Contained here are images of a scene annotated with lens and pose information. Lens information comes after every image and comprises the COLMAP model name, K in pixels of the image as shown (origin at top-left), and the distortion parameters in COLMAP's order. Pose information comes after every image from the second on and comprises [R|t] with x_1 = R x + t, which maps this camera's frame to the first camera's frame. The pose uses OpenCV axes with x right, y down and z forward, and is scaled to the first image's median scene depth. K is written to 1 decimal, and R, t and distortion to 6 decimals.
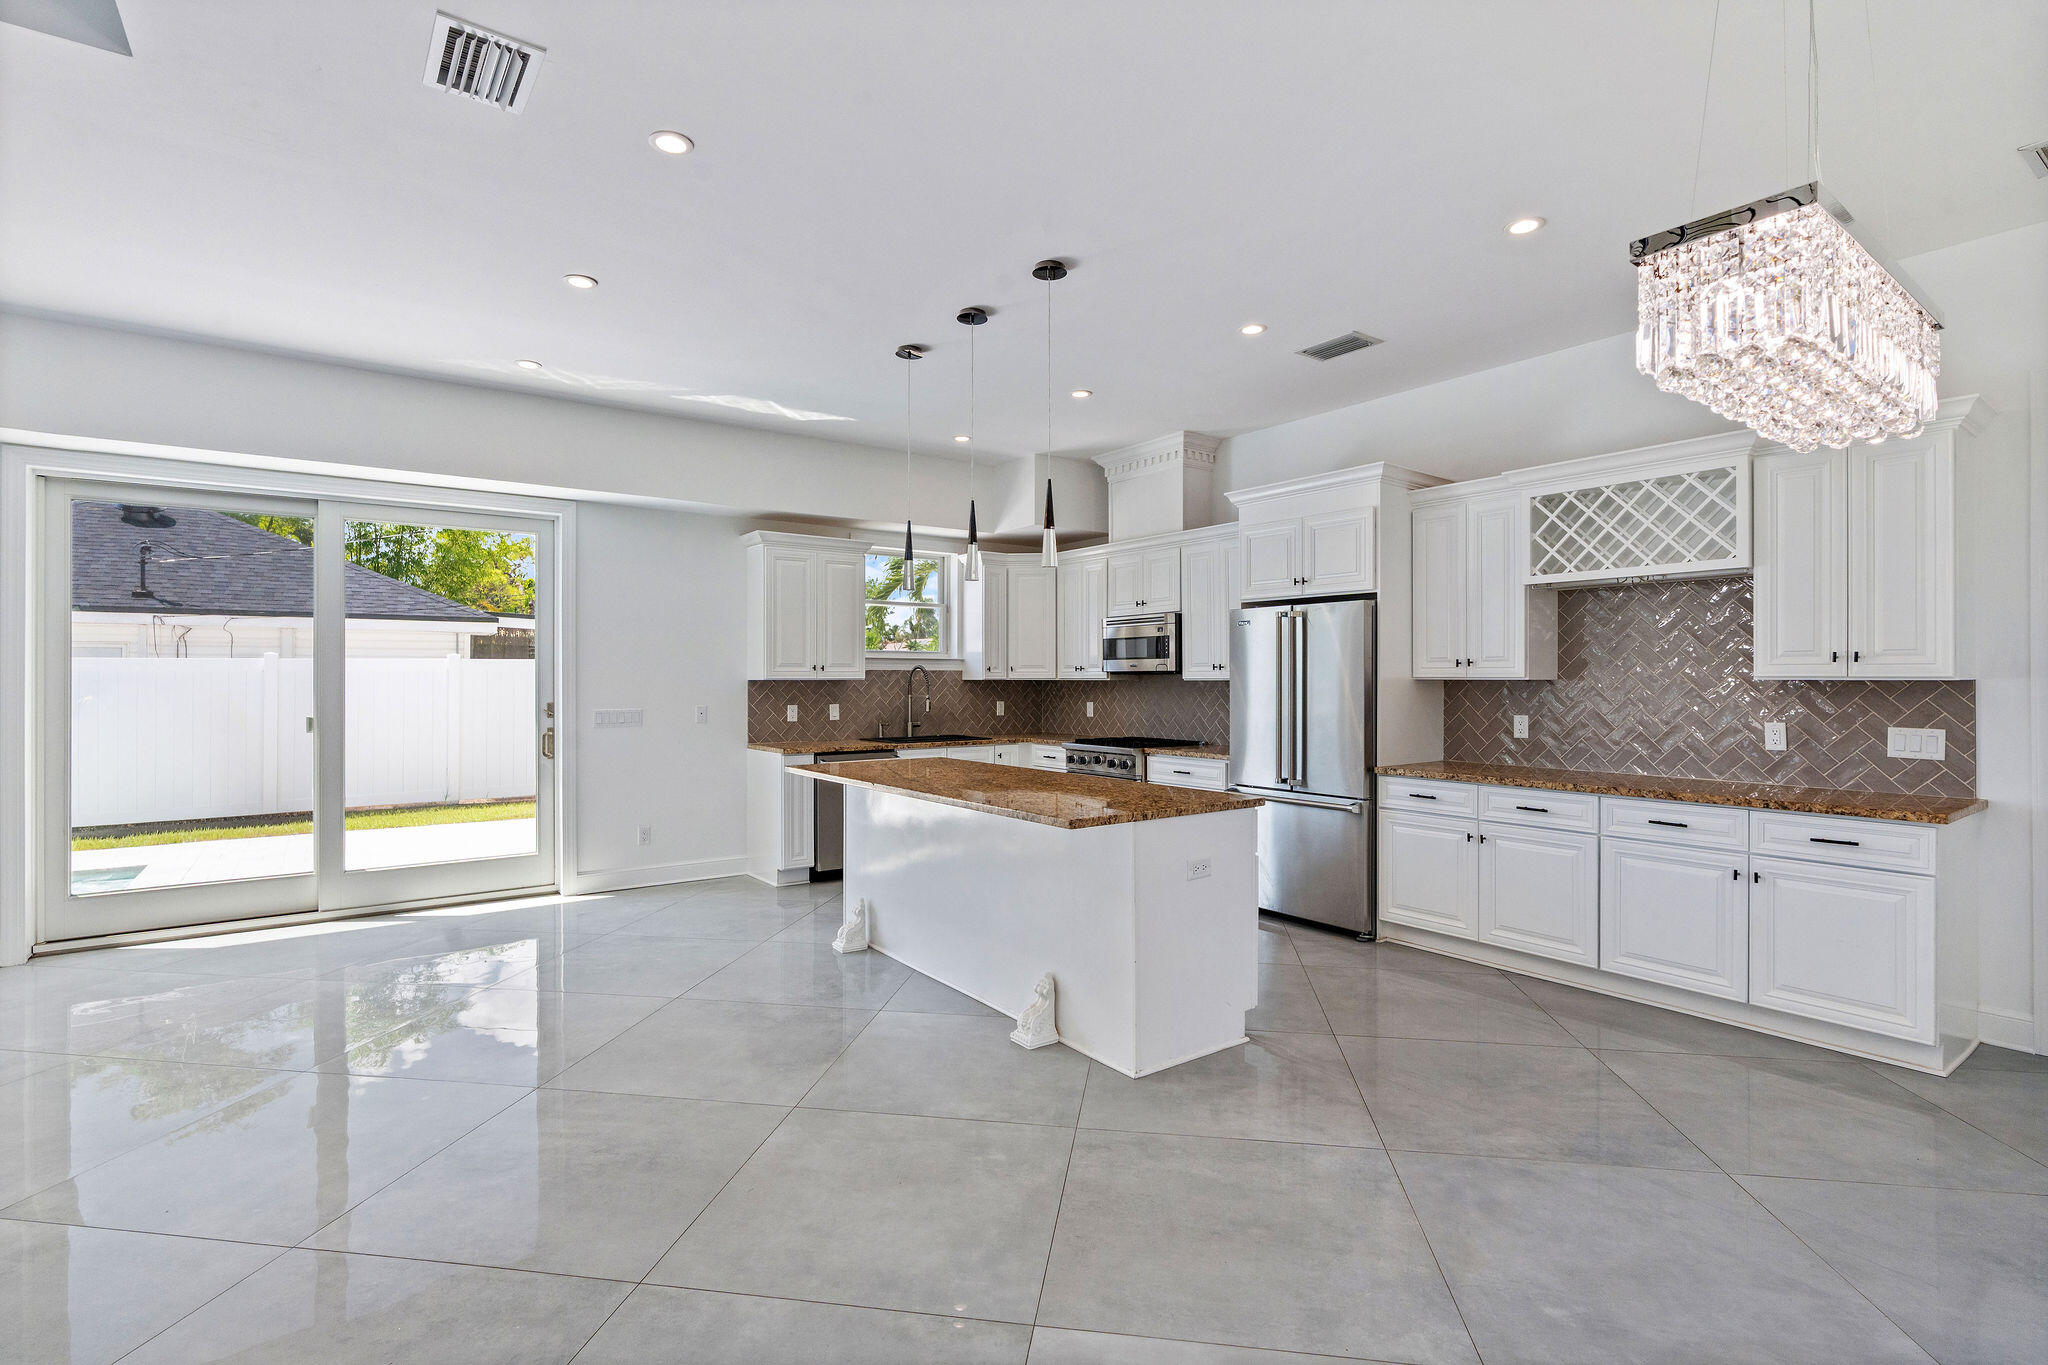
lens RADIAL K [[942.9, 0, 1093.0], [0, 942.9, 676.4], [0, 0, 1]] dist [-0.006118, 0.003205]
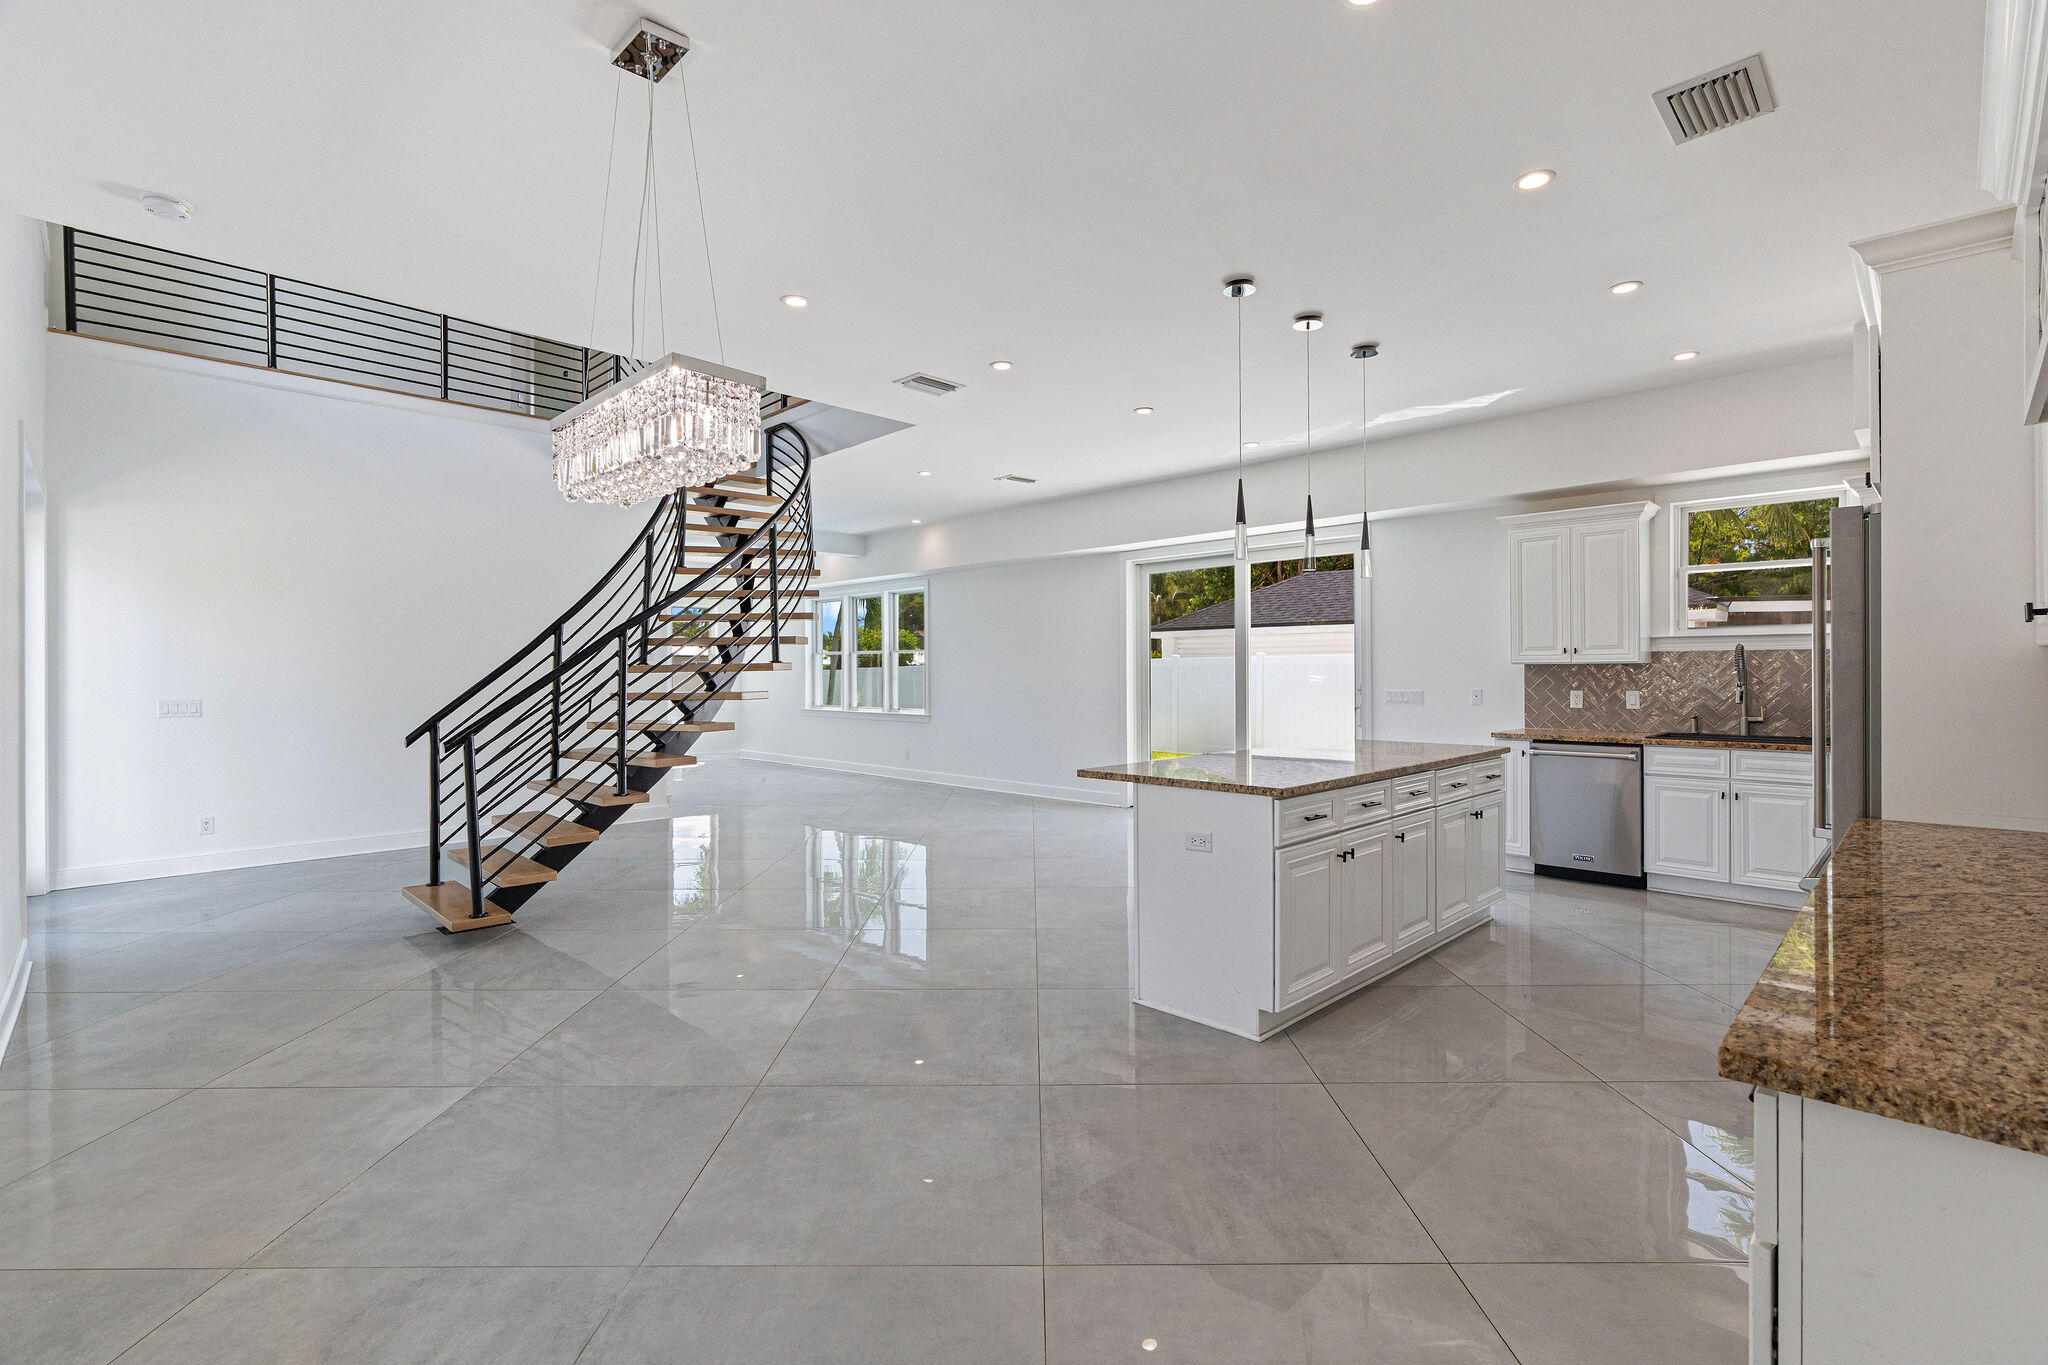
lens RADIAL K [[942.9, 0, 1014.5], [0, 942.9, 679.7], [0, 0, 1]] dist [-0.006118, 0.003205]
pose [[0.116875, 0.007122, -0.993121, 0.658633], [0.008294, 0.999932, 0.008147, 0.008309], [0.993112, -0.009190, 0.116808, 0.397498]]
